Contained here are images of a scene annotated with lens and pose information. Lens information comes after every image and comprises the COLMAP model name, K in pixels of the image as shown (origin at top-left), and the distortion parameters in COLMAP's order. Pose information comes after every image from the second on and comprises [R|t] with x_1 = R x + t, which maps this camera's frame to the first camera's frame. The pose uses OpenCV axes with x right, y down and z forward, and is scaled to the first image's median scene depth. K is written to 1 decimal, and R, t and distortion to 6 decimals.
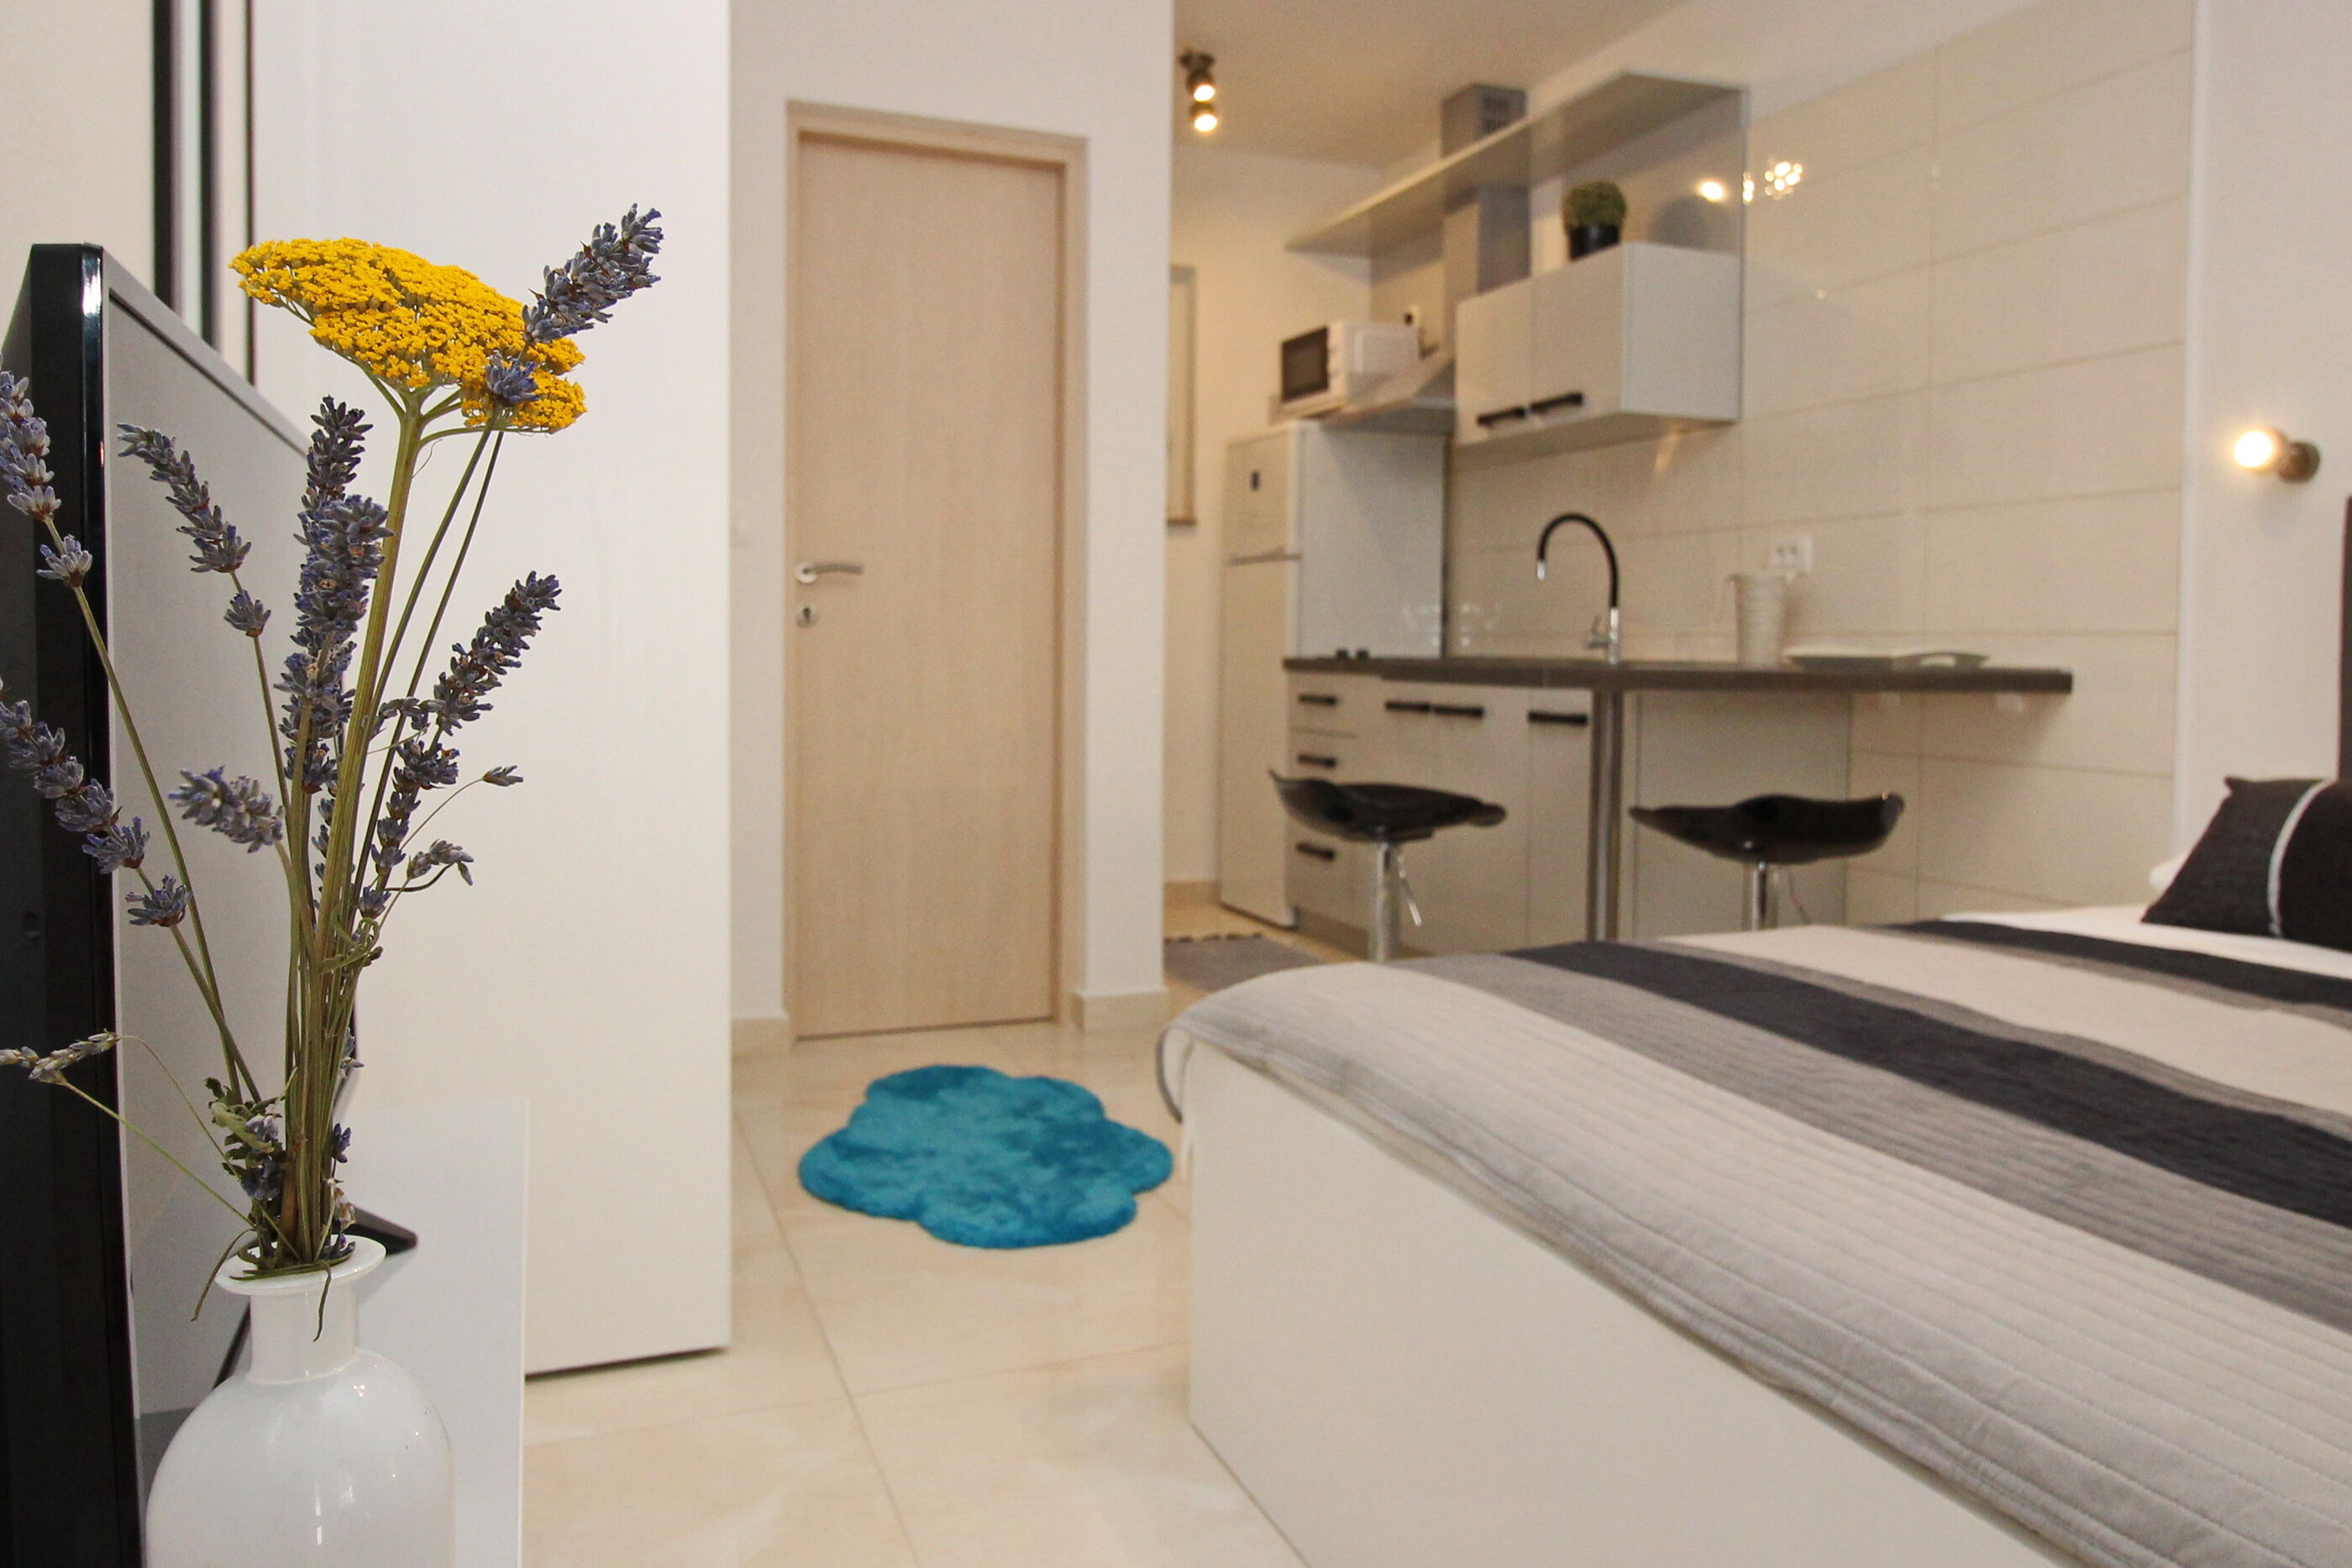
lens RADIAL K [[1692.1, 0, 1177.2], [0, 1692.1, 706.4], [0, 0, 1]] dist [-0.002965, -0.000907]
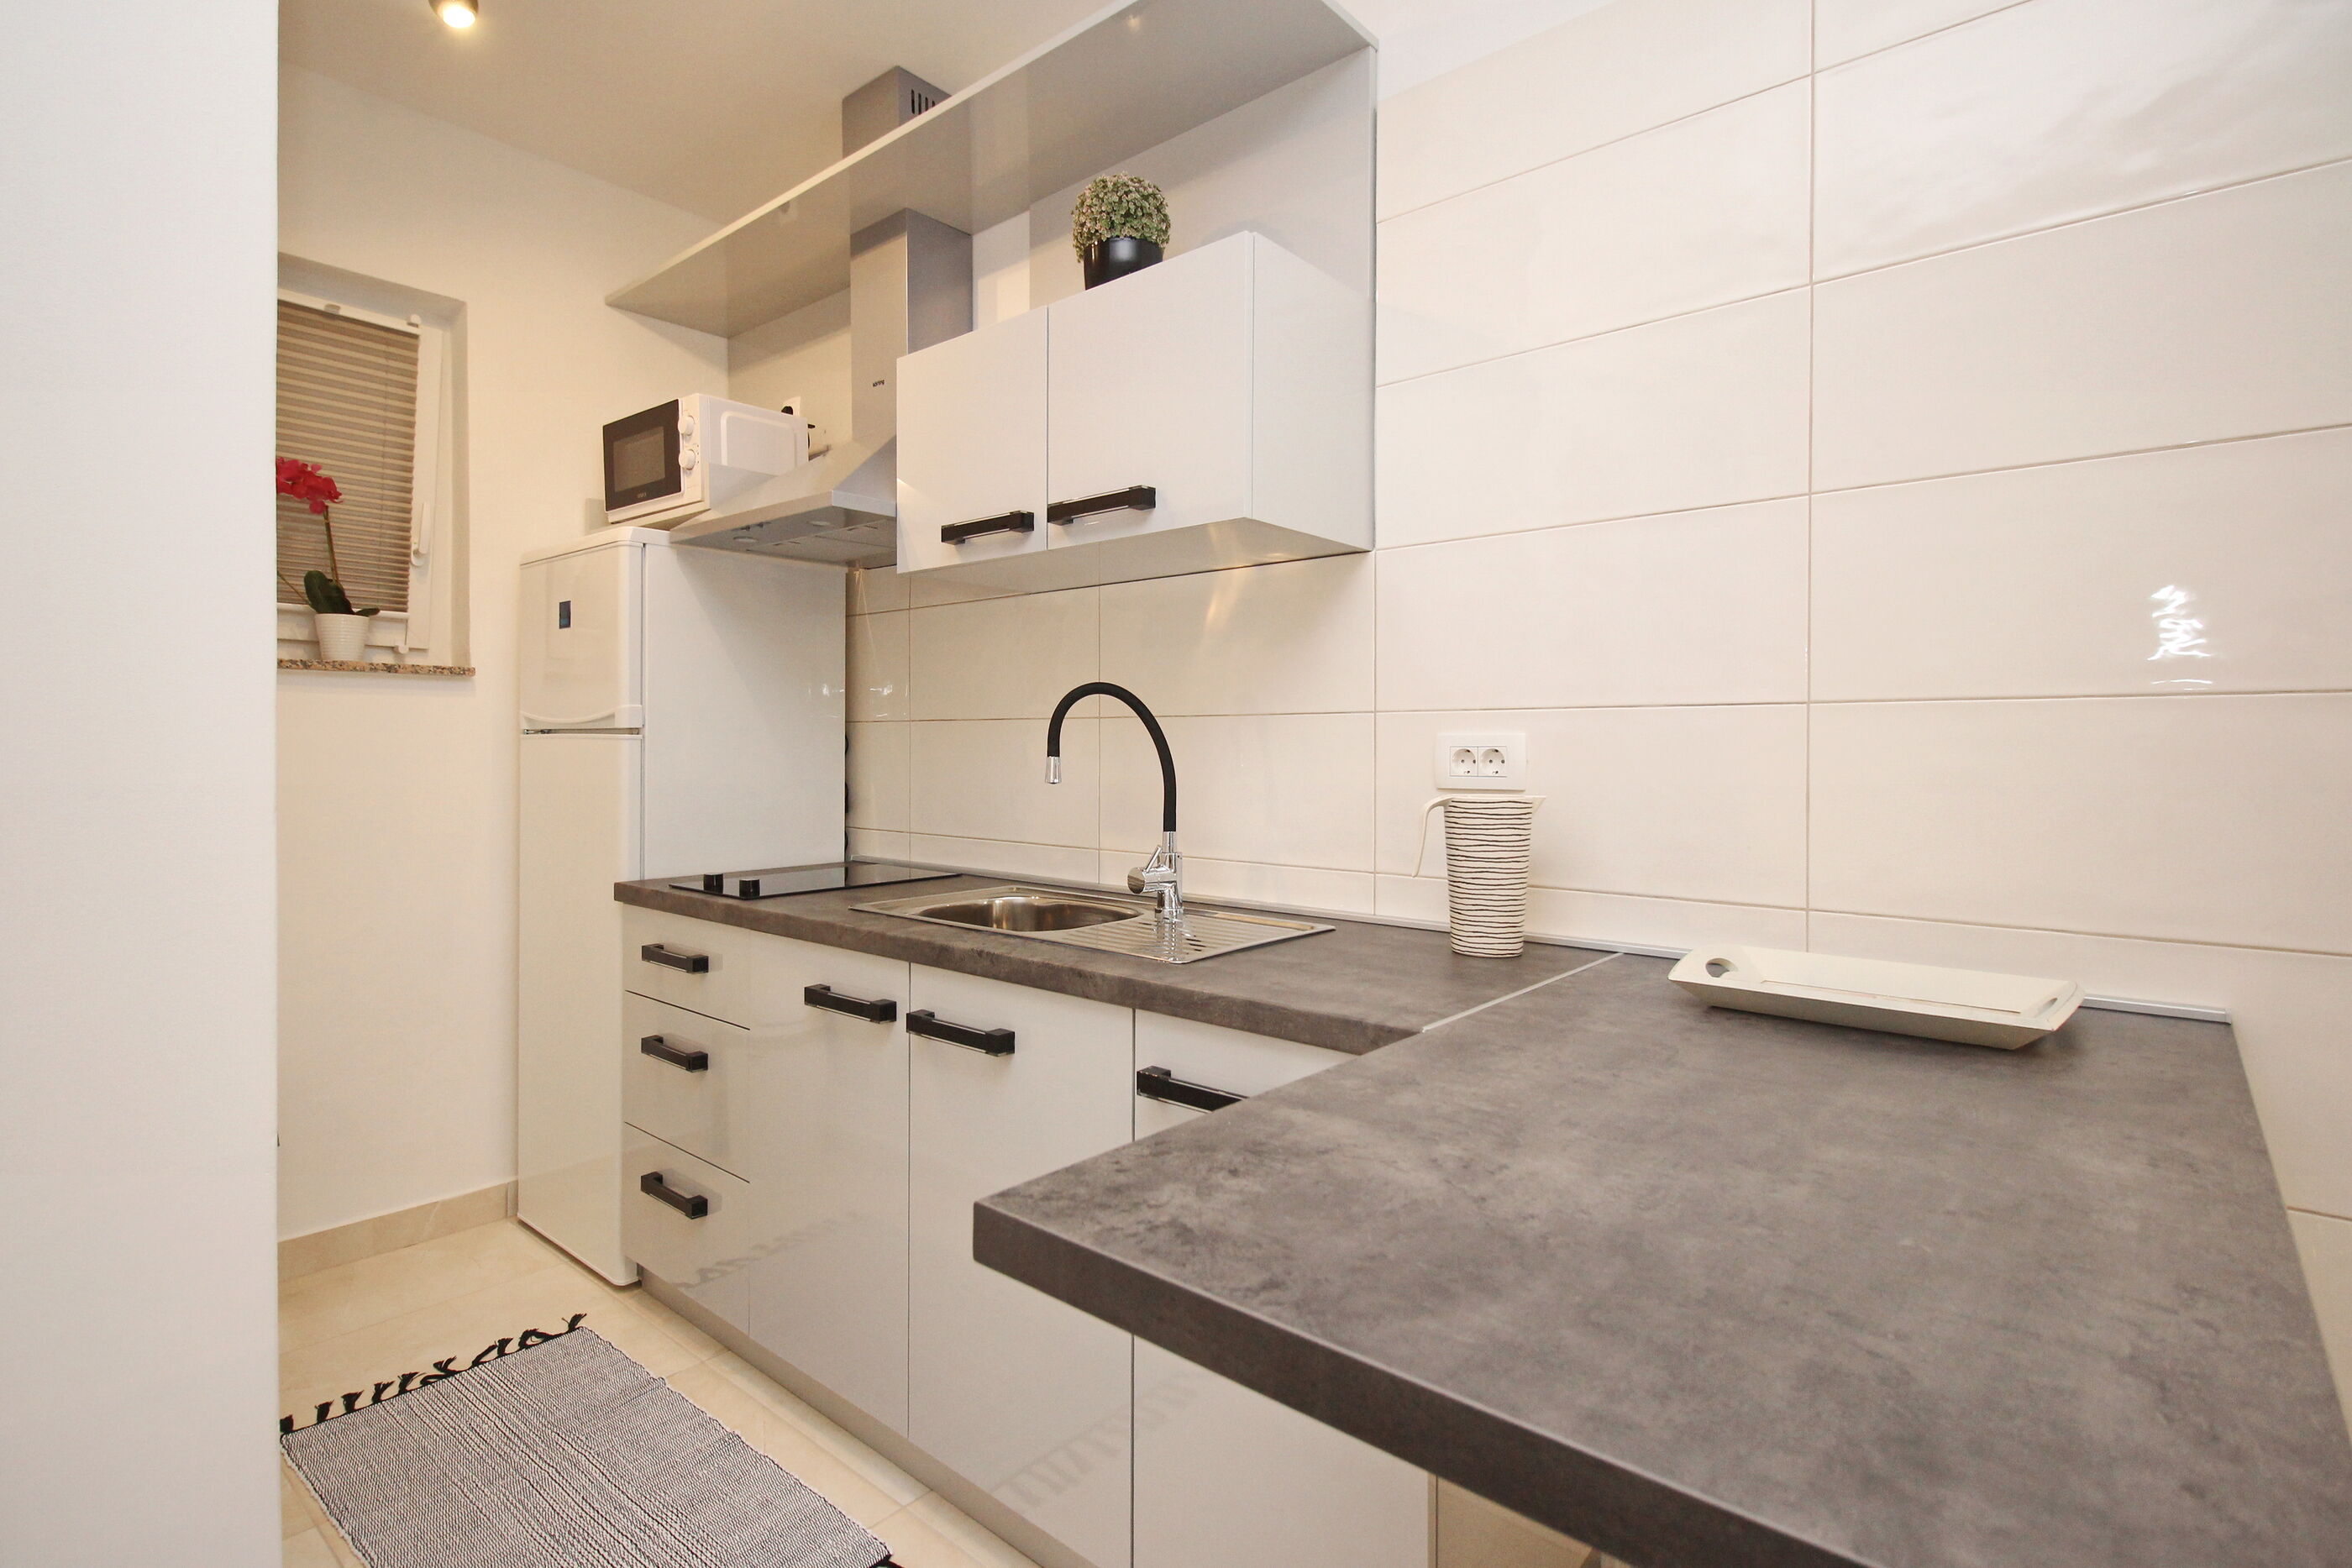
lens RADIAL K [[1114.0, 0, 1055.3], [0, 1114.0, 759.2], [0, 0, 1]] dist [0.003781, 0.000278]
pose [[0.898975, -0.008259, 0.437921, 0.031930], [0.018979, 0.999618, -0.020109, -0.076999], [-0.437588, 0.026389, 0.898788, 0.626990]]
